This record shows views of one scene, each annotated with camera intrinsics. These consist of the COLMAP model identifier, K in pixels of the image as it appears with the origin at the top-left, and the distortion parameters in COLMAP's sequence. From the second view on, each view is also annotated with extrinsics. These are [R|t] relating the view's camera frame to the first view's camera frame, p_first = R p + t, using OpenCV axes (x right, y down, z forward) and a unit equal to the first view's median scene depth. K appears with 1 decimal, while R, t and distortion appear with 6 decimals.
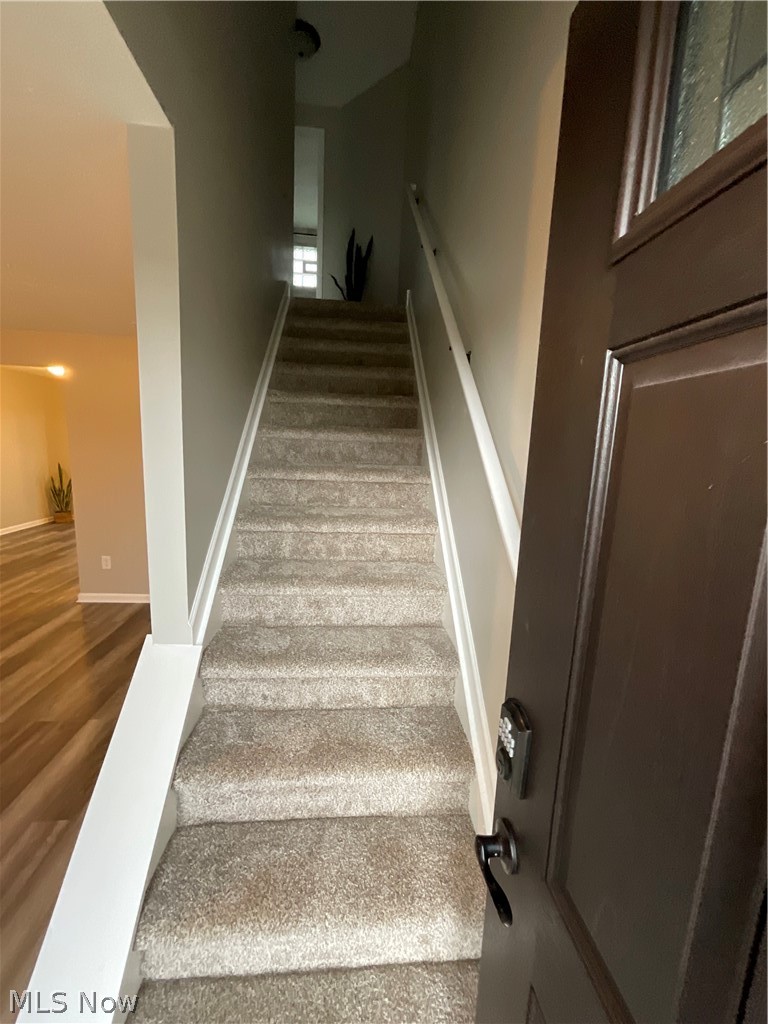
lens RADIAL K [[413.7, 0, 384.0], [0, 413.7, 512.0], [0, 0, 1]] dist [0.007706, 0.000305]
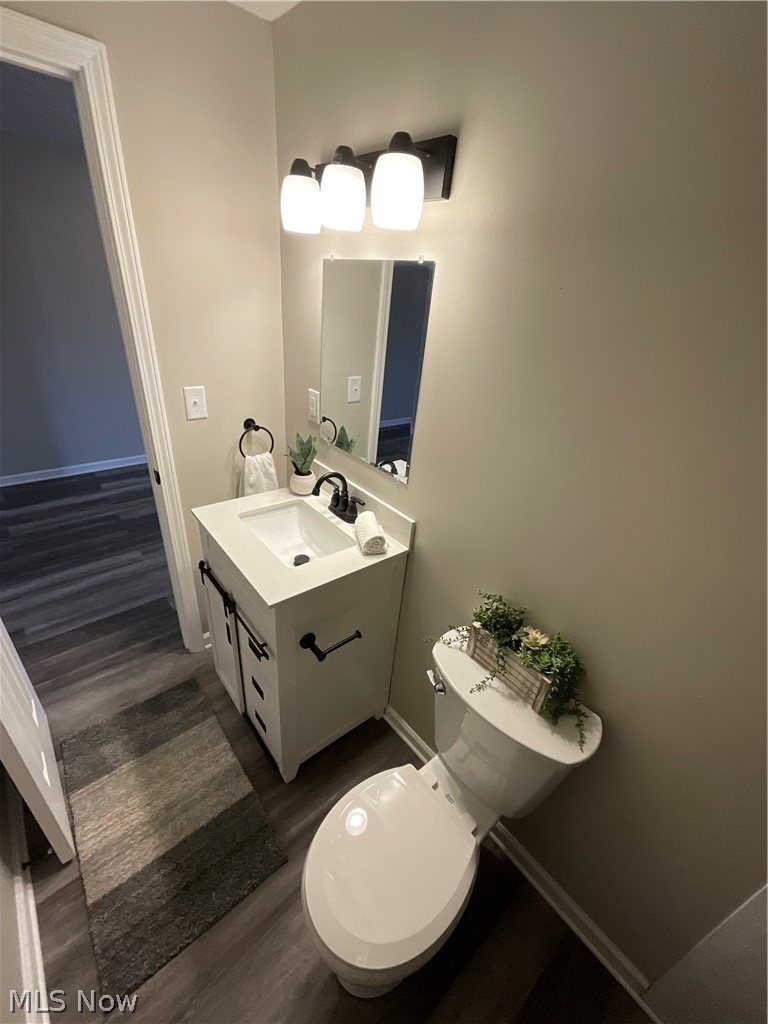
lens RADIAL K [[414.1, 0, 384.0], [0, 414.1, 512.0], [0, 0, 1]] dist [0.000904, 0.000486]
pose [[0.603031, 0.366752, -0.708411, -0.399169], [-0.163829, 0.926056, 0.339971, -0.306299], [0.780714, -0.088955, 0.618525, 1.624051]]
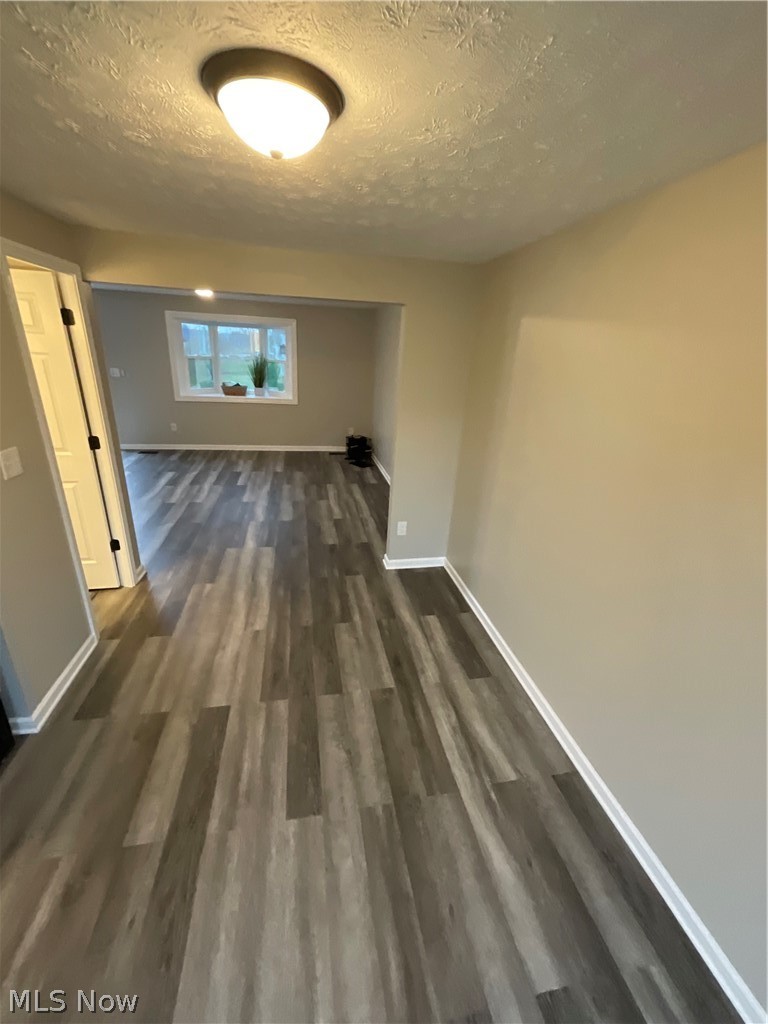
lens RADIAL K [[414.1, 0, 384.0], [0, 414.1, 512.0], [0, 0, 1]] dist [0.000904, 0.000486]
pose [[-0.988638, -0.050450, -0.141598, -1.649332], [-0.116195, 0.854094, 0.506974, -0.596852], [0.095361, 0.517667, -0.850251, 2.580184]]
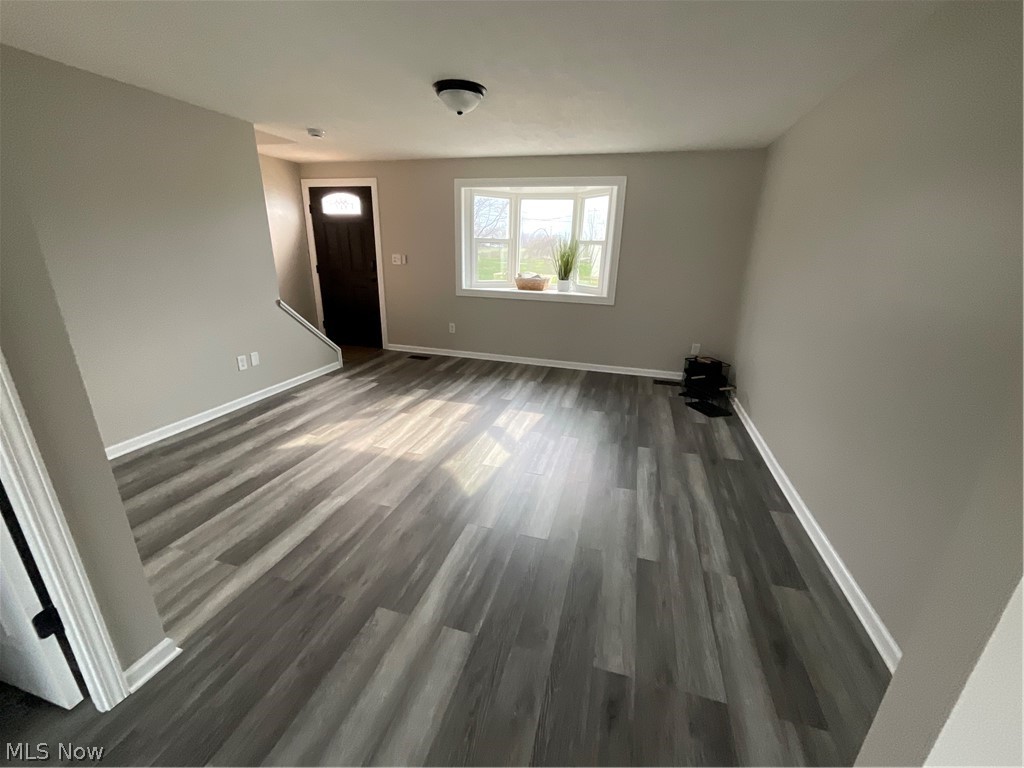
lens RADIAL K [[414.1, 0, 512.0], [0, 414.1, 384.0], [0, 0, 1]] dist [0.000904, 0.000486]
pose [[-0.932224, -0.174275, 0.317155, -1.659405], [-0.003365, 0.880540, 0.473960, -0.300025], [-0.361867, 0.440769, -0.821447, 1.633495]]
